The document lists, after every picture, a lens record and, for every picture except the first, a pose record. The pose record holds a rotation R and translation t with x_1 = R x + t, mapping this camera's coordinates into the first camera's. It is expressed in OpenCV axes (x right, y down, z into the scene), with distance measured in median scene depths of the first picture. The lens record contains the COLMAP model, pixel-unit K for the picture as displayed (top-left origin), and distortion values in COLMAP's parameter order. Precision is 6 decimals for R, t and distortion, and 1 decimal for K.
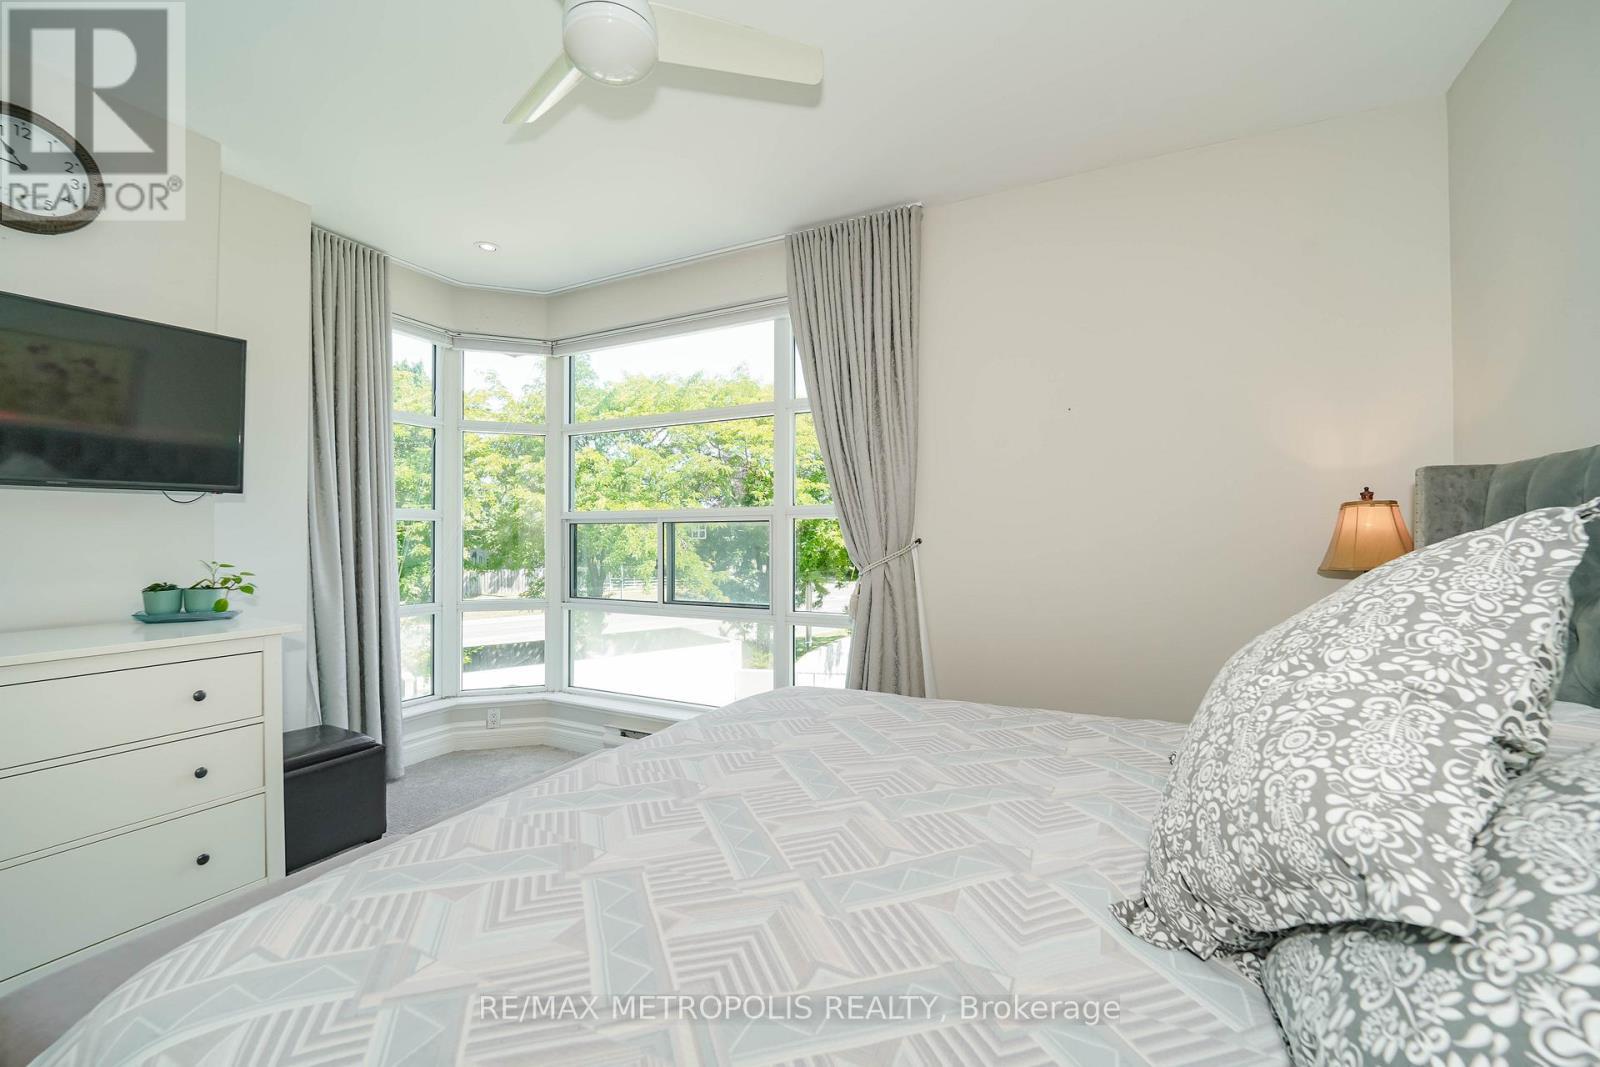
lens RADIAL K [[649.6, 0, 800.0], [0, 649.6, 533.5], [0, 0, 1]] dist [-0.015977, -0.000254]
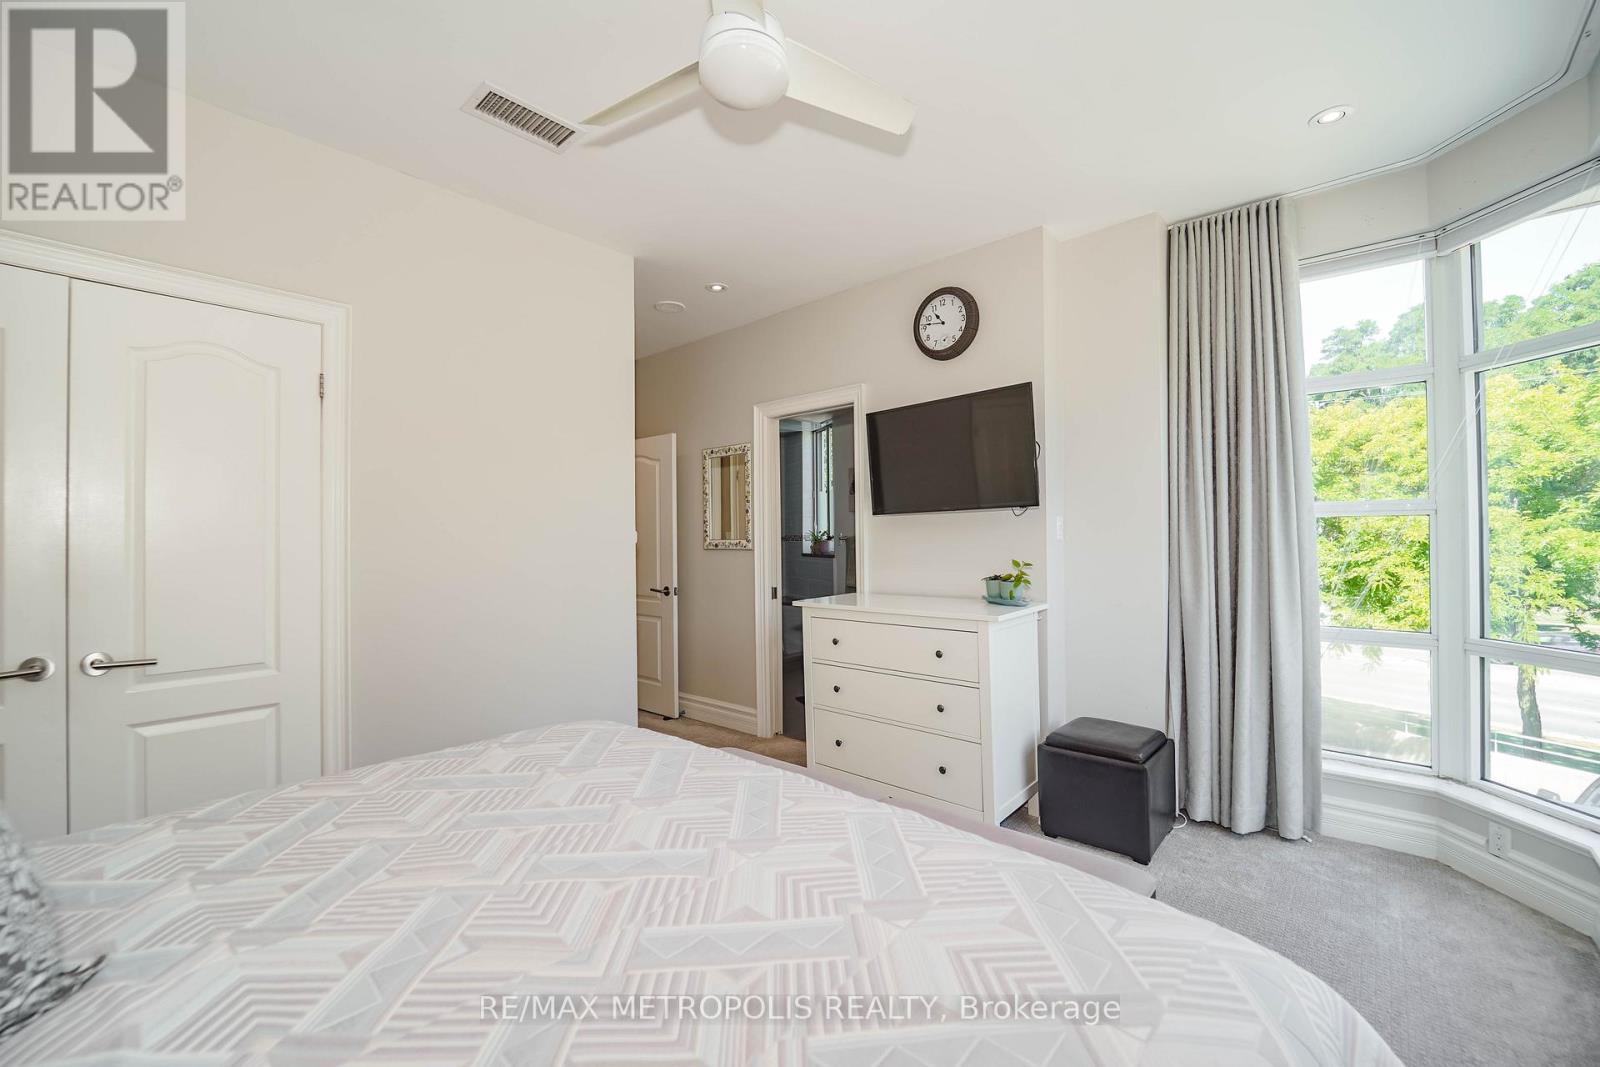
lens RADIAL K [[649.6, 0, 800.0], [0, 649.6, 533.5], [0, 0, 1]] dist [-0.015977, -0.000254]
pose [[-0.264570, 0.001303, -0.964366, 0.342546], [0.014179, 0.999896, -0.002539, -0.011044], [0.964262, -0.014346, -0.264561, 0.691127]]
